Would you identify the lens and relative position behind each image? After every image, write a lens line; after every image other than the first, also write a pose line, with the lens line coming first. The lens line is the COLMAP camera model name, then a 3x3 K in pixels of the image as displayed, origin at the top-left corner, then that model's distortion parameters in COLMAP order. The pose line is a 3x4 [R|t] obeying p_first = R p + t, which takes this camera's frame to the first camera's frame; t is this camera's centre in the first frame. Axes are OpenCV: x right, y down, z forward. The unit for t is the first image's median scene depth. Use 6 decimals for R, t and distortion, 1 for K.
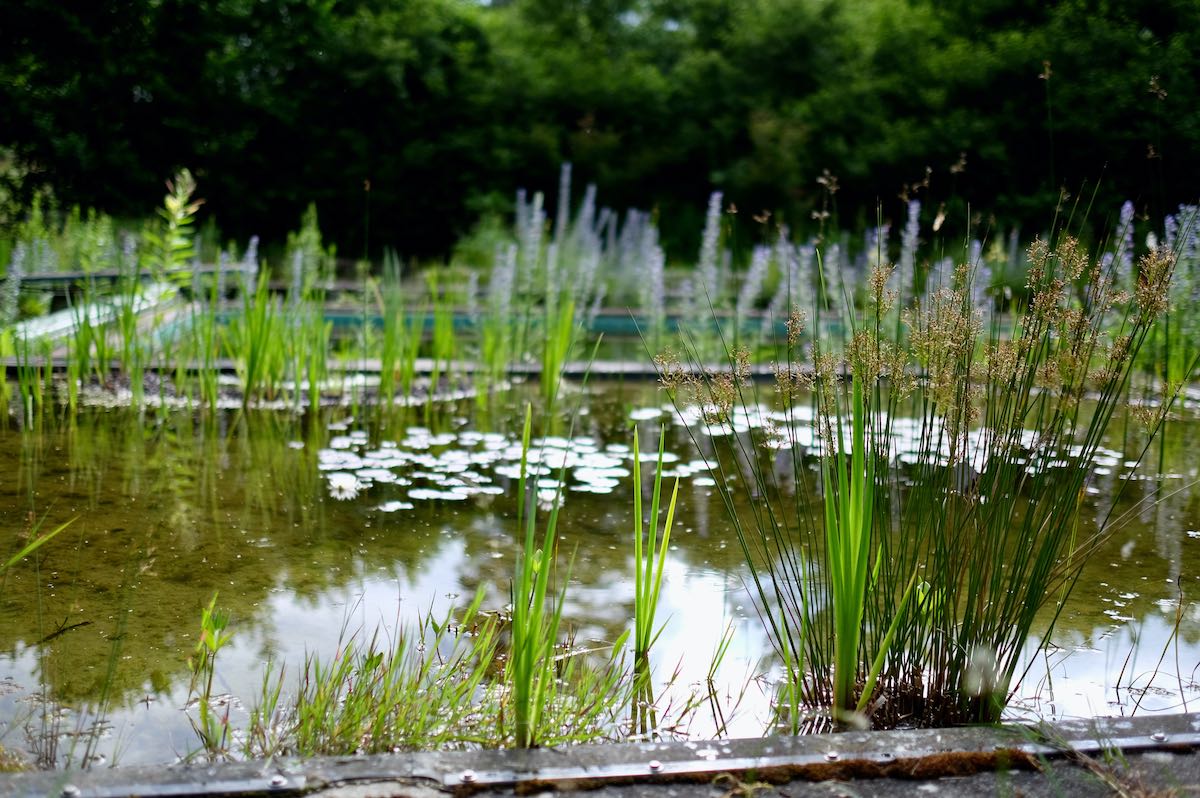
lens RADIAL K [[1202.6, 0, 597.4], [0, 1202.6, 442.9], [0, 0, 1]] dist [-0.039279, 0.000000]
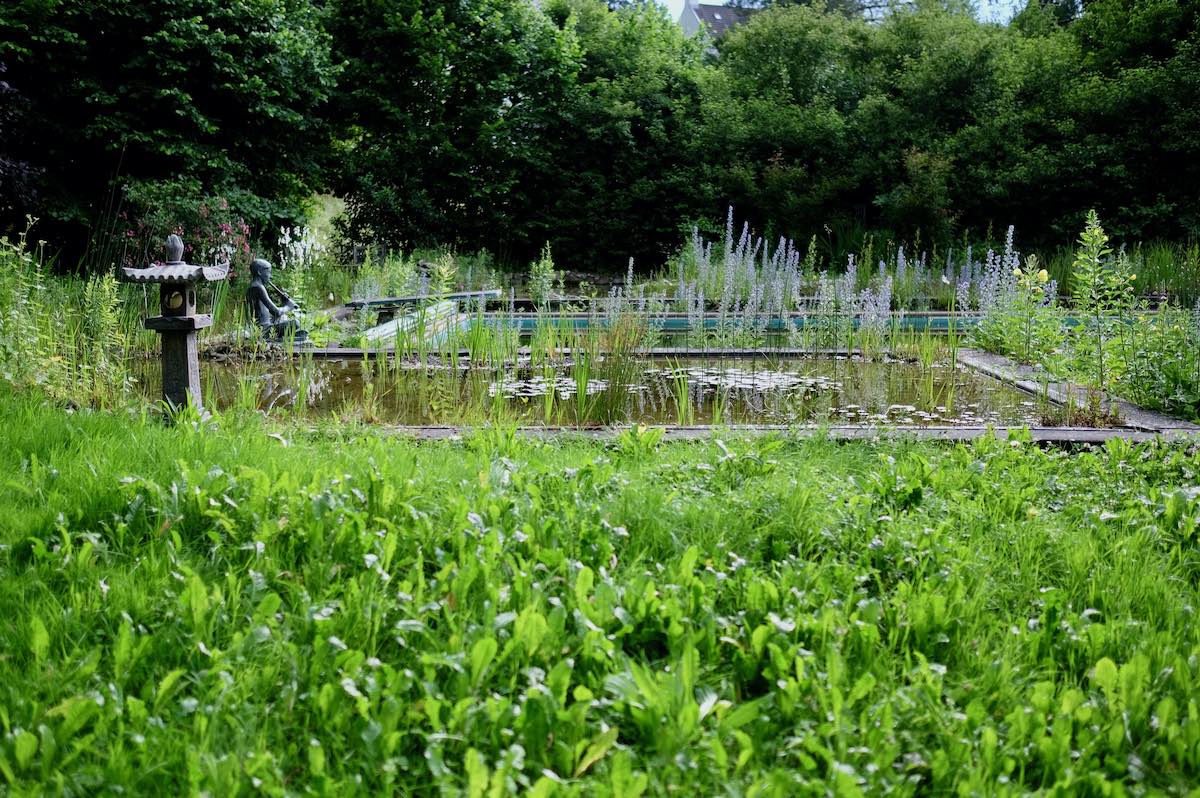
lens RADIAL K [[1202.6, 0, 600.7], [0, 1202.6, 396.1], [0, 0, 1]] dist [-0.039279, 0.000000]
pose [[0.973890, -0.001610, -0.227016, 0.100118], [-0.006145, 0.999421, -0.033453, 0.020655], [0.226939, 0.033975, 0.973316, -0.248791]]
